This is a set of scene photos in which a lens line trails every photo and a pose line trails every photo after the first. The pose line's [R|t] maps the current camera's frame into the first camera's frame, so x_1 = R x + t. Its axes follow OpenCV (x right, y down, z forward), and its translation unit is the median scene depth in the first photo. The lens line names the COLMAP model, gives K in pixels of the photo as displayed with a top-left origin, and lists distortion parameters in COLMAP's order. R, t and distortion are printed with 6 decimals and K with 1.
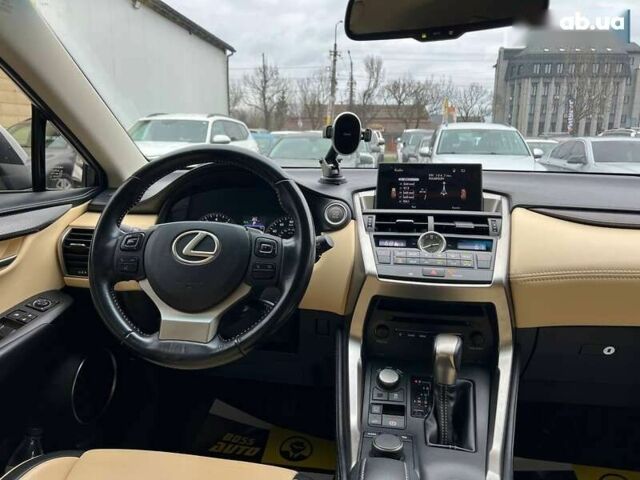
lens RADIAL K [[485.1, 0, 324.3], [0, 485.1, 240.6], [0, 0, 1]] dist [0.057290, -0.069990]
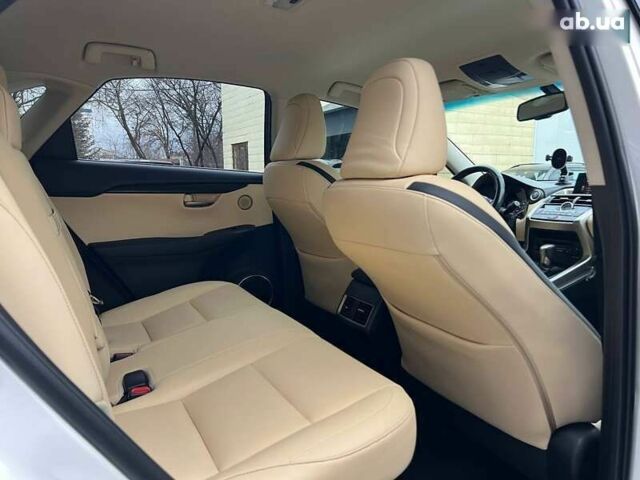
lens RADIAL K [[485.1, 0, 317.9], [0, 485.1, 239.2], [0, 0, 1]] dist [0.057290, -0.069990]
pose [[0.580107, 0.084245, -0.810172, 1.141884], [-0.161779, 0.986738, -0.013233, 0.295112], [0.798313, 0.138745, 0.586043, -0.918616]]
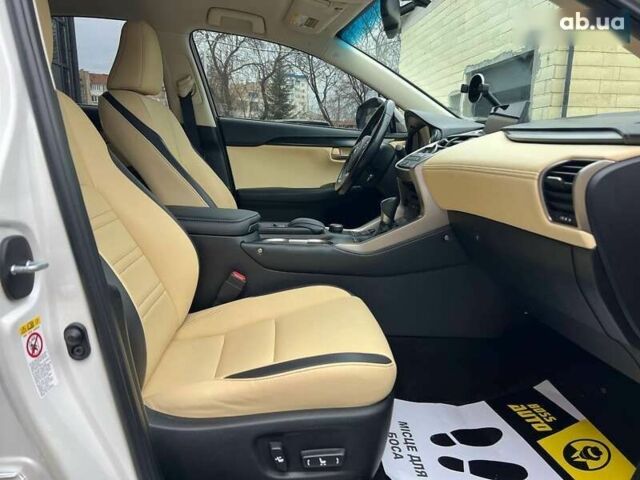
lens RADIAL K [[485.1, 0, 321.7], [0, 485.1, 241.3], [0, 0, 1]] dist [0.057290, -0.069990]
pose [[0.214840, 0.183453, -0.959265, 1.499942], [-0.213185, 0.967324, 0.137248, 0.129470], [0.953098, 0.175014, 0.246929, 0.273464]]
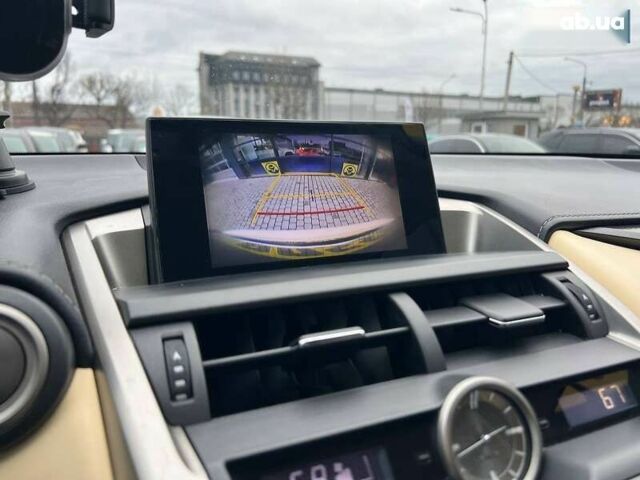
lens RADIAL K [[485.1, 0, 313.6], [0, 485.1, 240.6], [0, 0, 1]] dist [0.057290, -0.069990]
pose [[0.851583, -0.110080, 0.512532, 0.039458], [0.115237, 0.993098, 0.021826, -0.084143], [-0.511397, 0.040476, 0.858391, 0.732814]]
